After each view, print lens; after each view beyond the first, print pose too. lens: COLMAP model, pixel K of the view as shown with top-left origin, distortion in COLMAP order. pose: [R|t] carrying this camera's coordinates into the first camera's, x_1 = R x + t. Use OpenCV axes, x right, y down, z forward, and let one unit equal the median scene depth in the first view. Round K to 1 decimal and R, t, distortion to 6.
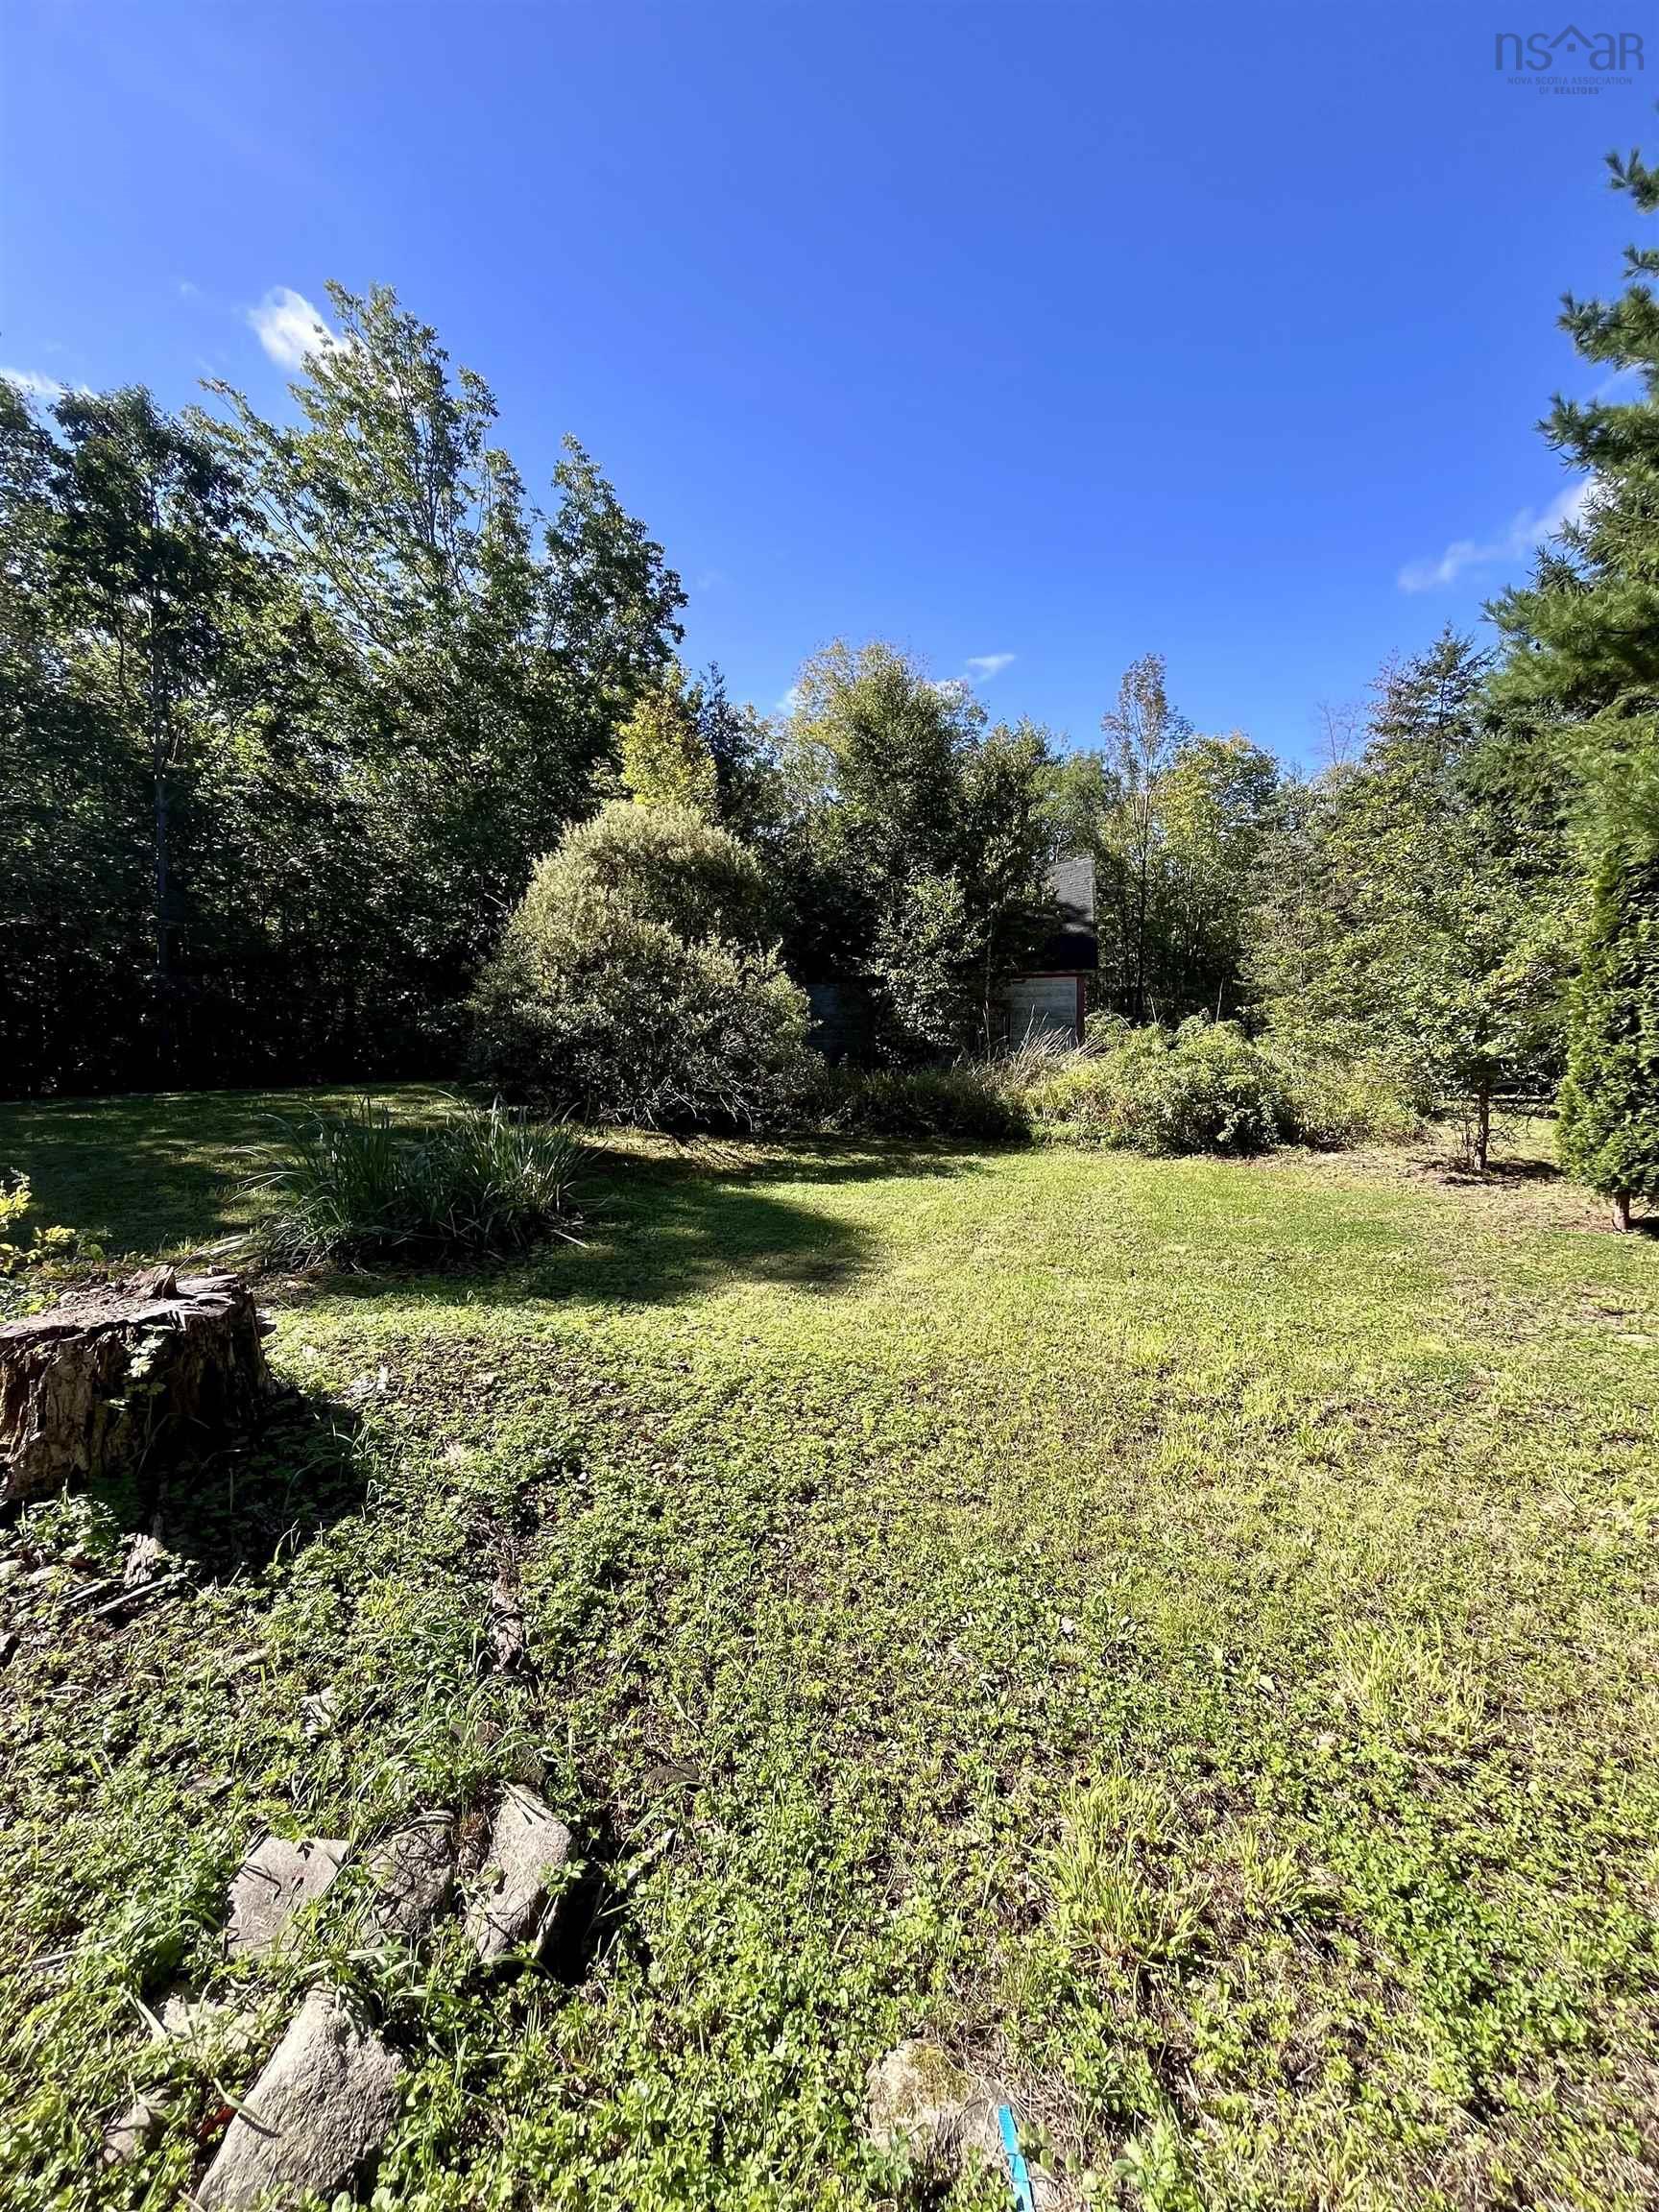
lens RADIAL K [[872.0, 0, 822.7], [0, 872.0, 1097.9], [0, 0, 1]] dist [0.001433, 0.000330]
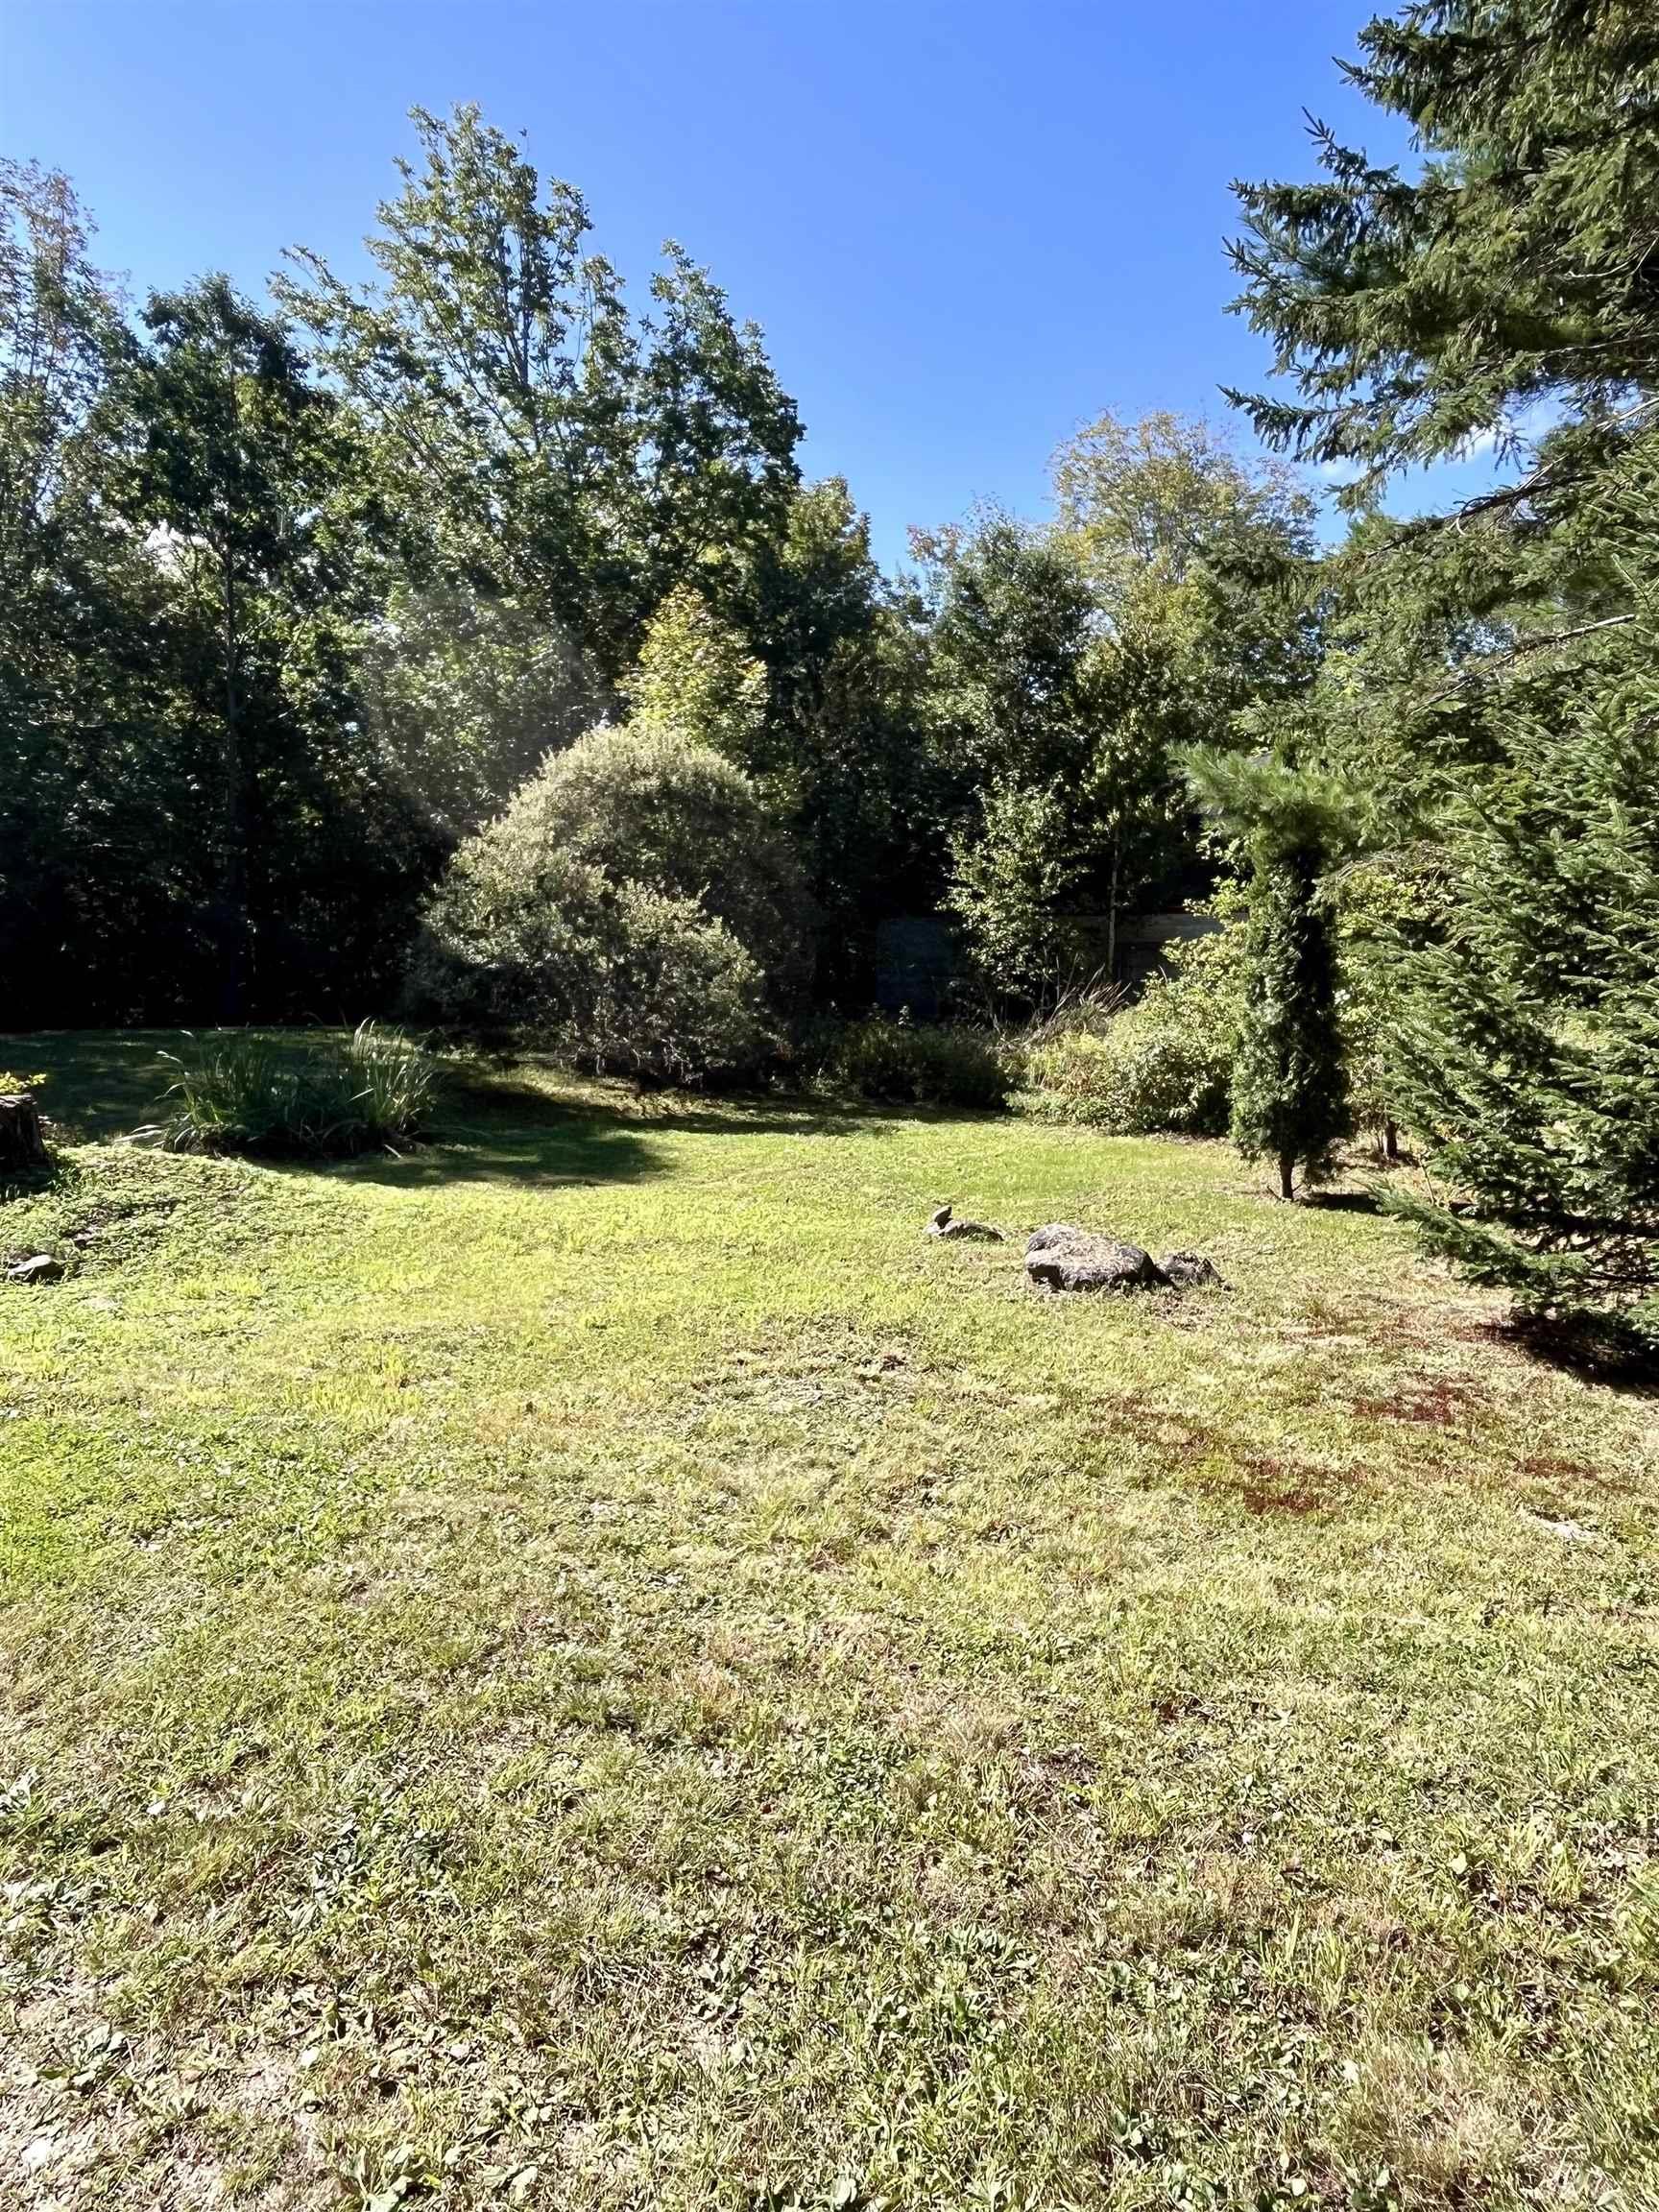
lens RADIAL K [[1362.7, 0, 829.5], [0, 1362.7, 1106.0], [0, 0, 1]] dist [0.000470, 0.000953]
pose [[0.958053, 0.050992, -0.282017, 0.326666], [-0.043683, 0.998528, 0.032151, 0.005829], [0.283242, -0.018483, 0.958870, -0.252962]]
